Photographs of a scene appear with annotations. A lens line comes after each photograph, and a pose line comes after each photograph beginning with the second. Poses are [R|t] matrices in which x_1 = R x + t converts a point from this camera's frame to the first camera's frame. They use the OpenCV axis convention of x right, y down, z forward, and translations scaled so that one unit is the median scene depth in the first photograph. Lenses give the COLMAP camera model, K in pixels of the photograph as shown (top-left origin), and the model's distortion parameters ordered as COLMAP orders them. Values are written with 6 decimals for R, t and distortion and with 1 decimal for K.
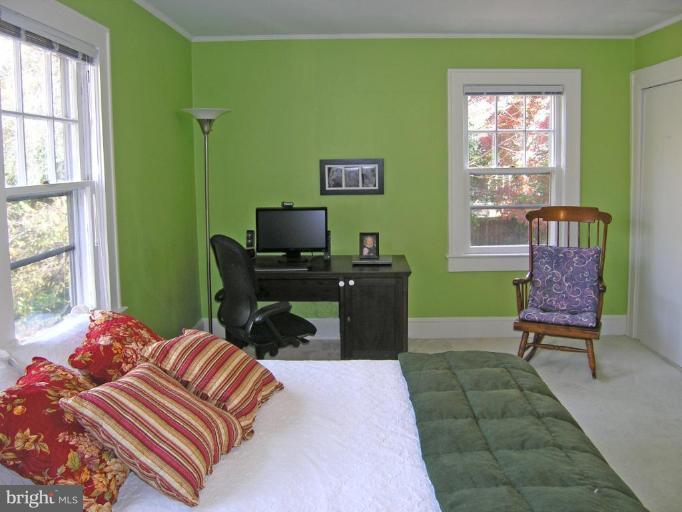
lens RADIAL K [[569.4, 0, 340.7], [0, 569.4, 250.7], [0, 0, 1]] dist [-0.035697, 0.008162]
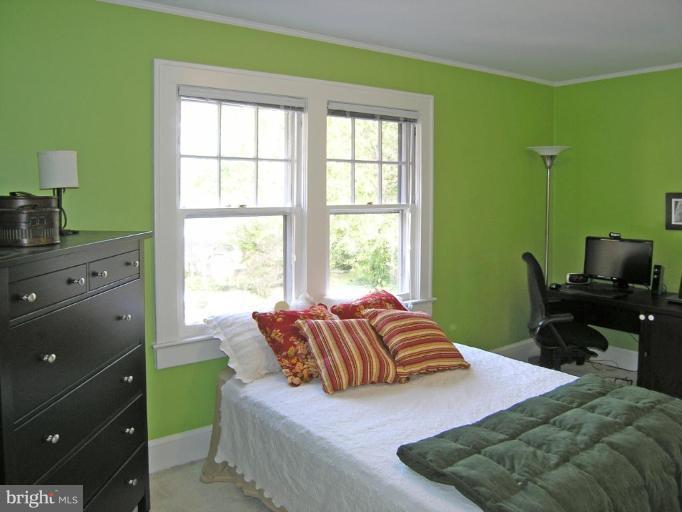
lens RADIAL K [[569.4, 0, 342.0], [0, 569.4, 258.8], [0, 0, 1]] dist [-0.035697, 0.008162]
pose [[0.640981, 0.108145, -0.759900, 0.601997], [-0.132034, 0.990802, 0.029634, -0.004541], [0.756116, 0.081337, 0.649364, -0.069866]]
